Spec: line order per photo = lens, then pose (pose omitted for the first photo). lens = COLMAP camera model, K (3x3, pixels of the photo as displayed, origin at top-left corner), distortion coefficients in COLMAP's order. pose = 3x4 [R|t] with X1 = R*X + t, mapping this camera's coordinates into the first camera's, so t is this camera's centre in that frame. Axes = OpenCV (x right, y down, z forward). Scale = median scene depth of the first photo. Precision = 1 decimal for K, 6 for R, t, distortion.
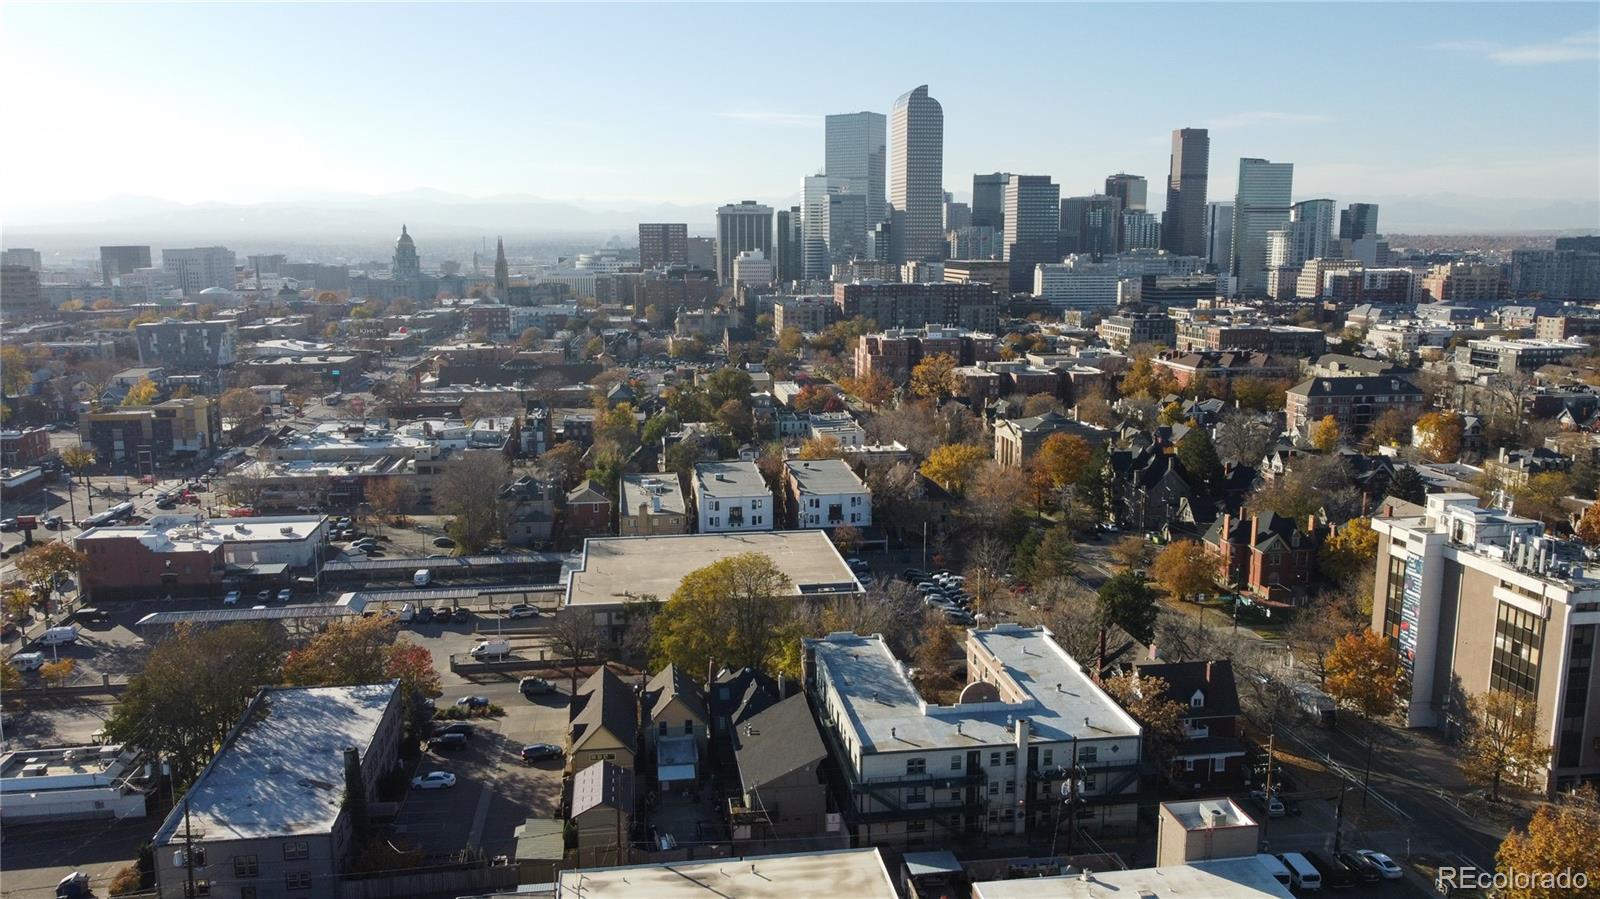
lens RADIAL K [[1181.4, 0, 796.6], [0, 1181.4, 458.7], [0, 0, 1]] dist [0.001808, -0.003162]
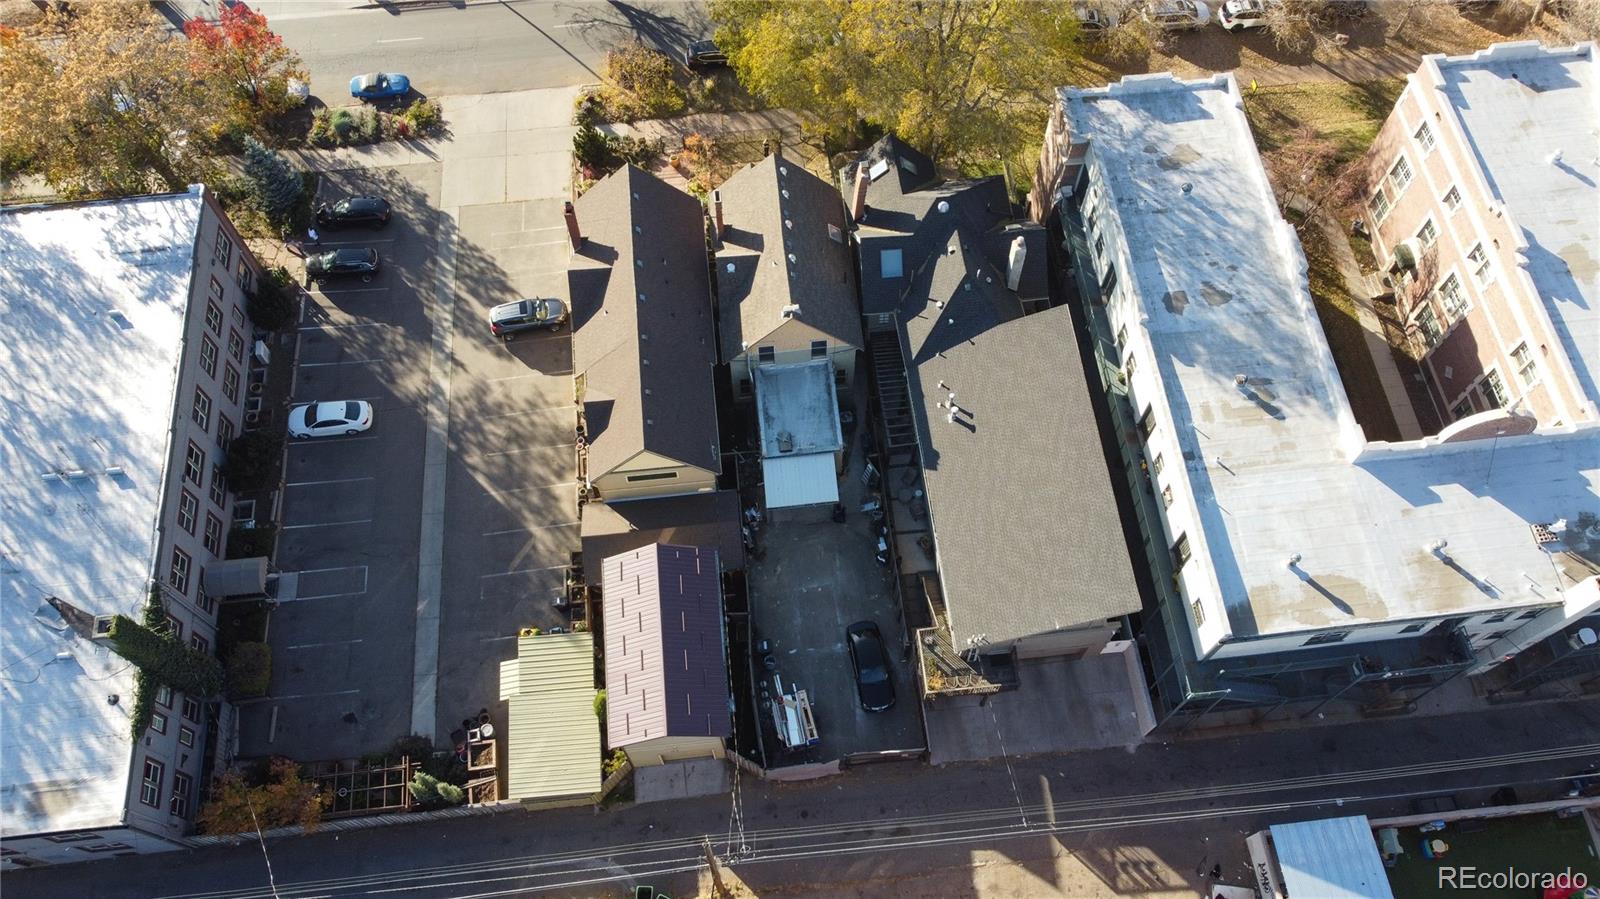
lens RADIAL K [[1181.4, 0, 796.6], [0, 1181.4, 458.7], [0, 0, 1]] dist [0.001808, -0.003162]
pose [[0.999269, 0.033112, -0.019103, -0.090117], [-0.004810, 0.604669, 0.796462, -0.133528], [0.037923, -0.795788, 0.604387, 0.673019]]
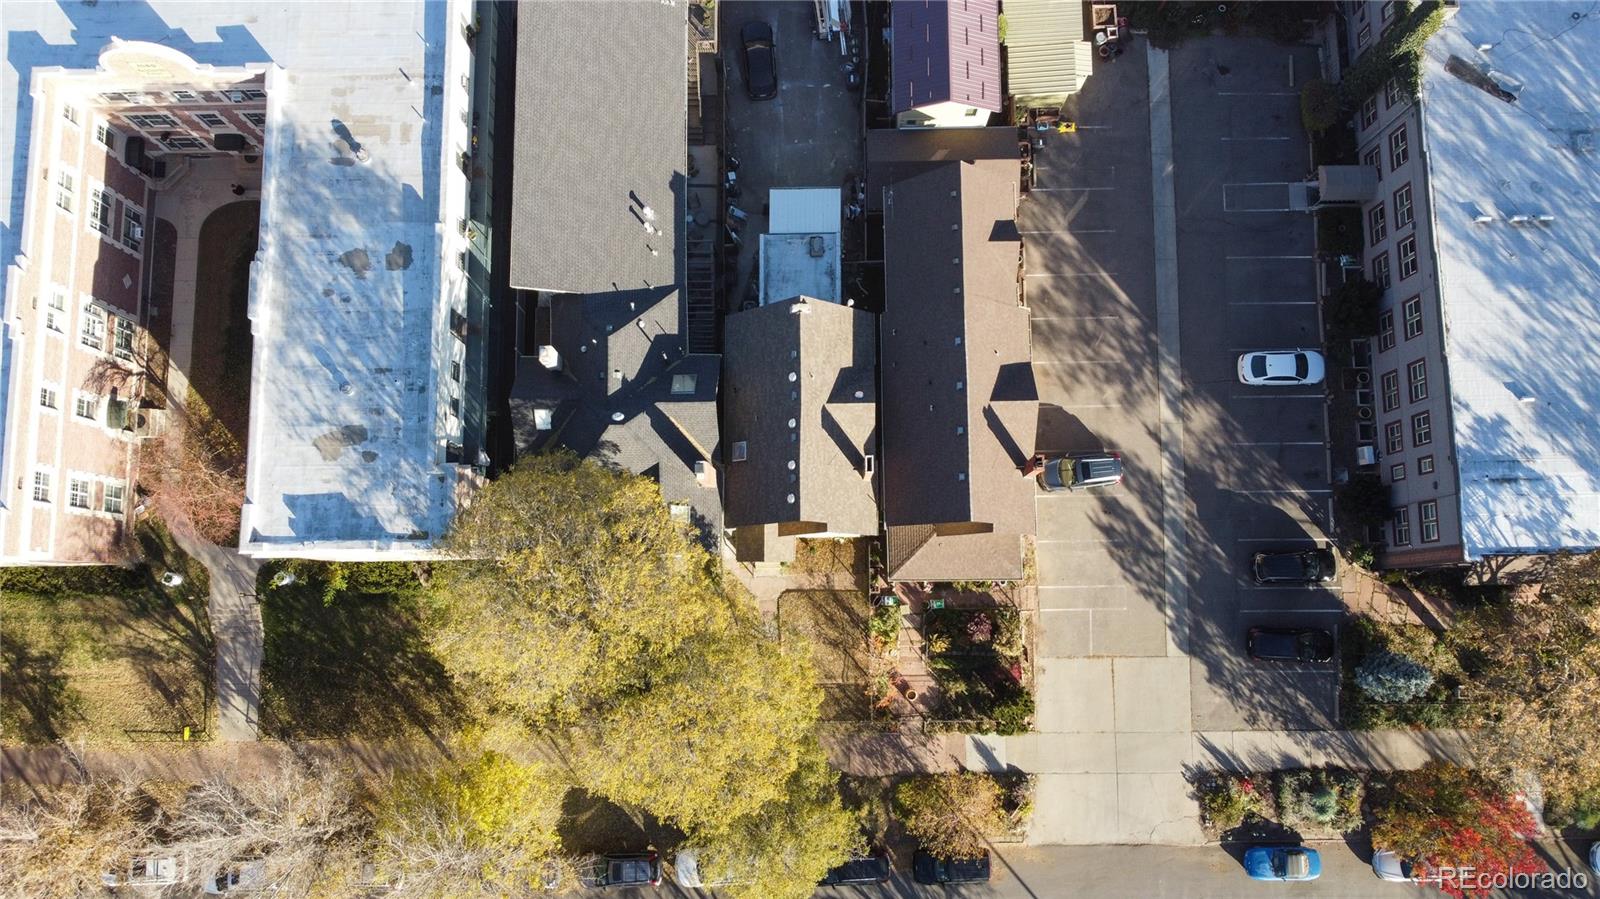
lens RADIAL K [[1193.1, 0, 784.7], [0, 1193.1, 453.7], [0, 0, 1]] dist [-0.045052, 0.065003]
pose [[-0.990579, -0.133883, 0.028795, -0.116323], [0.036211, -0.053289, 0.997922, -0.239591], [-0.132070, 0.989563, 0.057635, 1.027208]]
